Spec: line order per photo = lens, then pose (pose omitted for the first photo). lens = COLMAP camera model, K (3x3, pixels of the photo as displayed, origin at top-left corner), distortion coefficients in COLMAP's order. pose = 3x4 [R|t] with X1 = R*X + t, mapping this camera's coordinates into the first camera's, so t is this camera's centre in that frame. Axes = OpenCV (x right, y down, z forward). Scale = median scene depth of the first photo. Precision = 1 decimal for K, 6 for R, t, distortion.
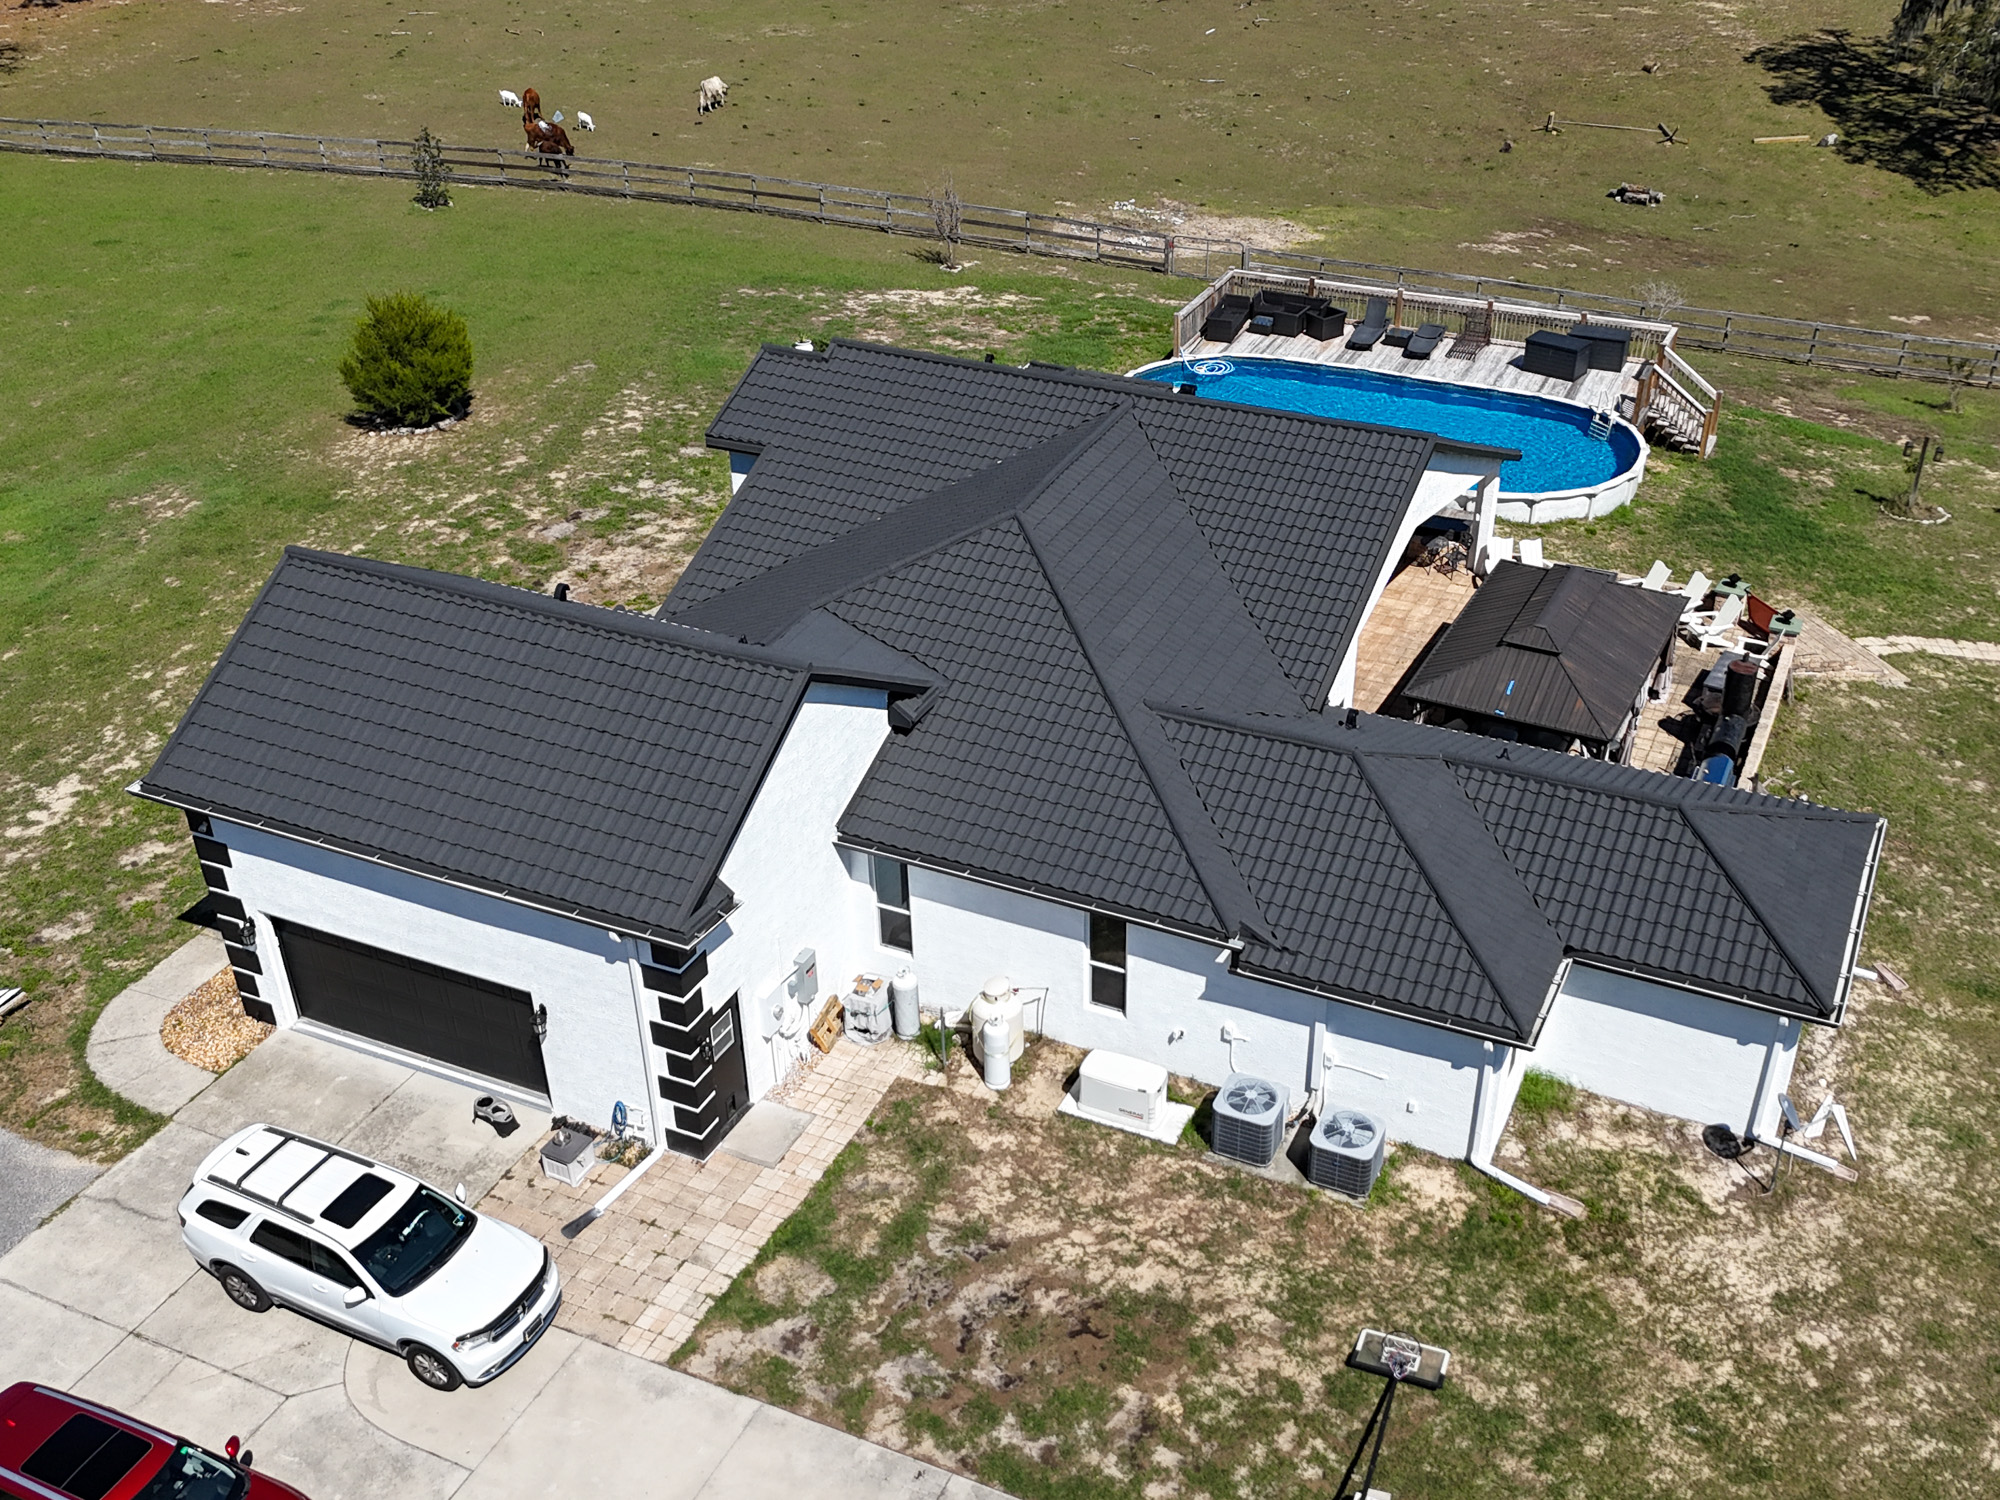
lens RADIAL K [[2037.9, 0, 1069.1], [0, 2037.9, 847.3], [0, 0, 1]] dist [0.044825, 0.000000]
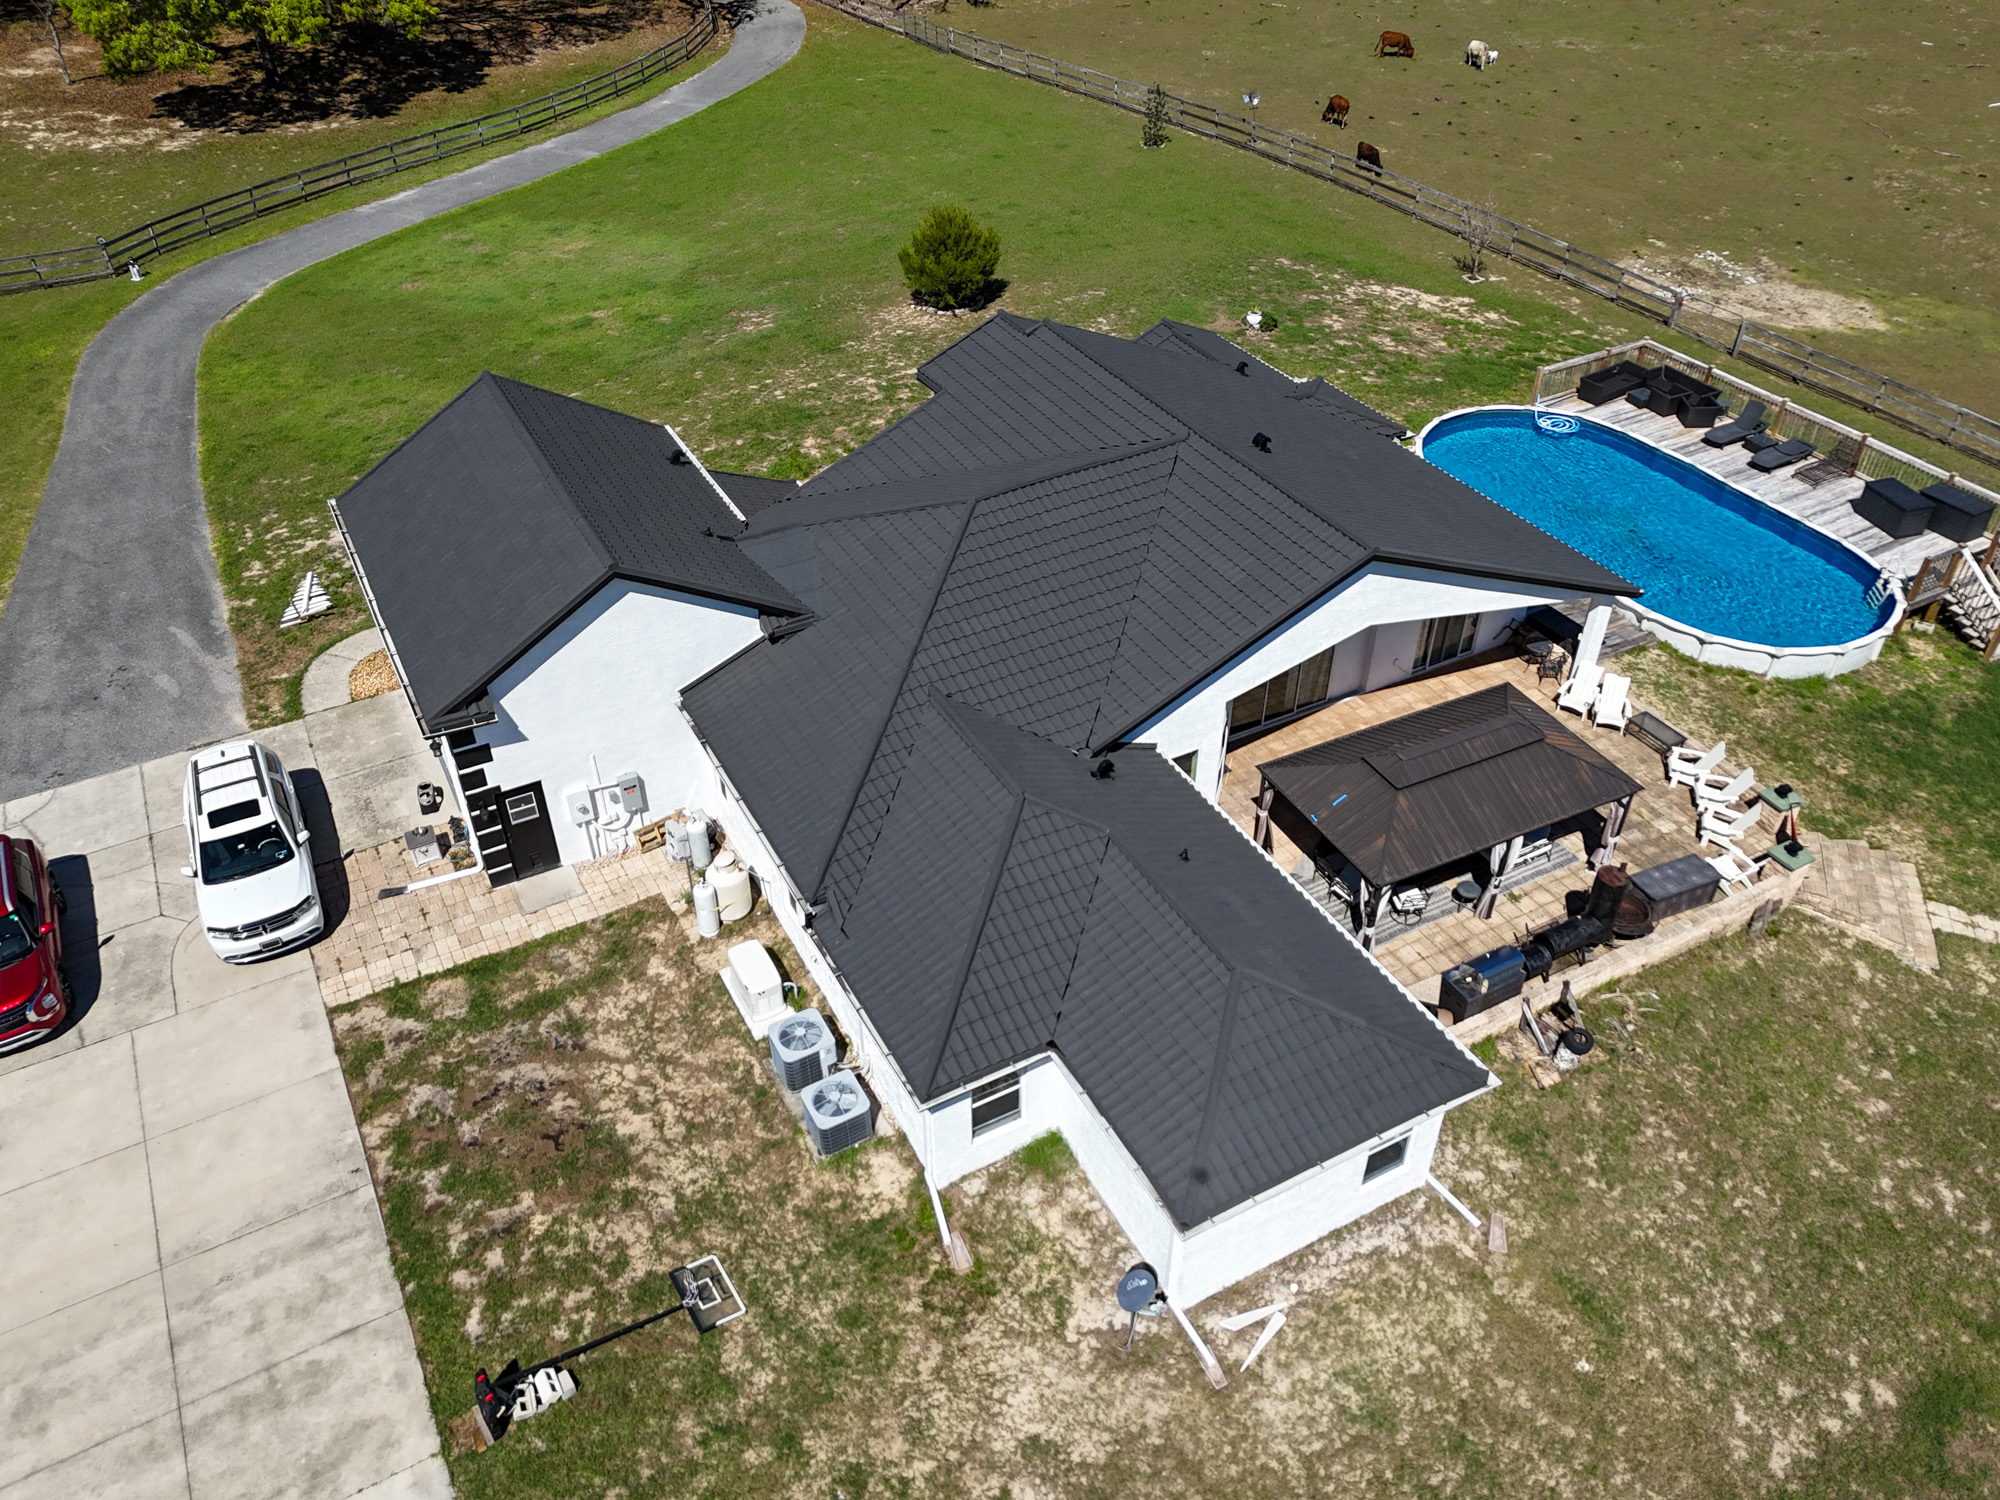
lens RADIAL K [[1522.9, 0, 995.6], [0, 1522.9, 752.2], [0, 0, 1]] dist [0.044365, -0.018838]
pose [[0.794989, 0.372961, -0.478427, 0.515660], [-0.332669, 0.927542, 0.170284, -0.205150], [0.507271, 0.023784, 0.861458, 0.285975]]
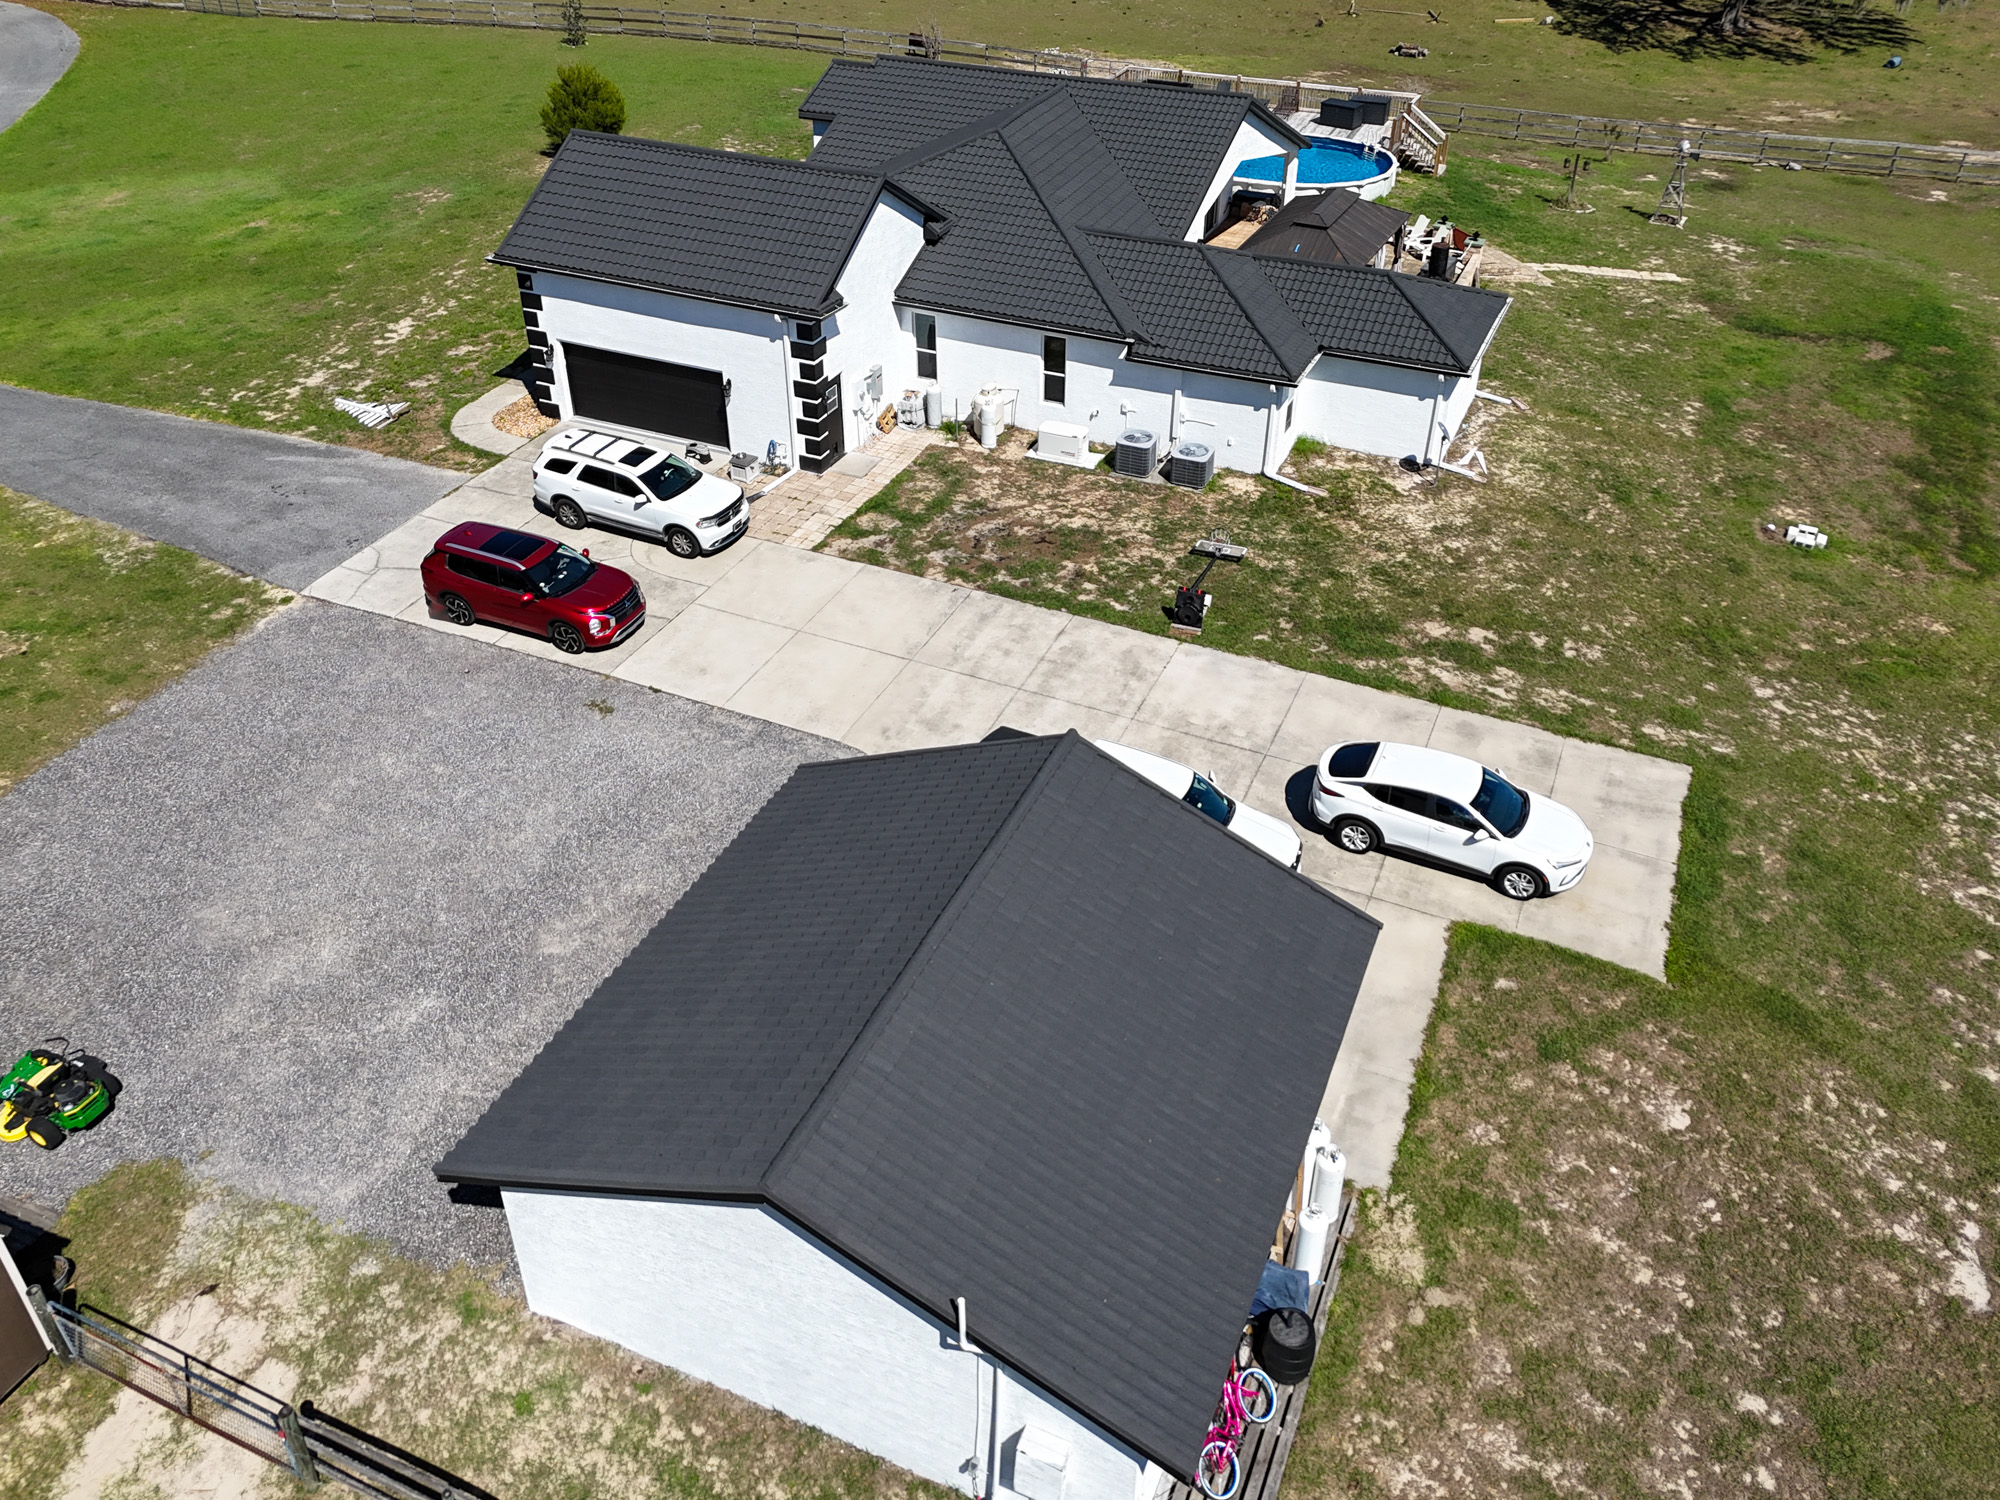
lens RADIAL K [[1610.3, 0, 1002.4], [0, 1610.3, 687.0], [0, 0, 1]] dist [0.084397, -0.060870]
pose [[0.999988, 0.001566, 0.004580, -0.030271], [-0.001574, 0.999997, 0.001634, 0.320049], [-0.004578, -0.001641, 0.999988, -0.356460]]
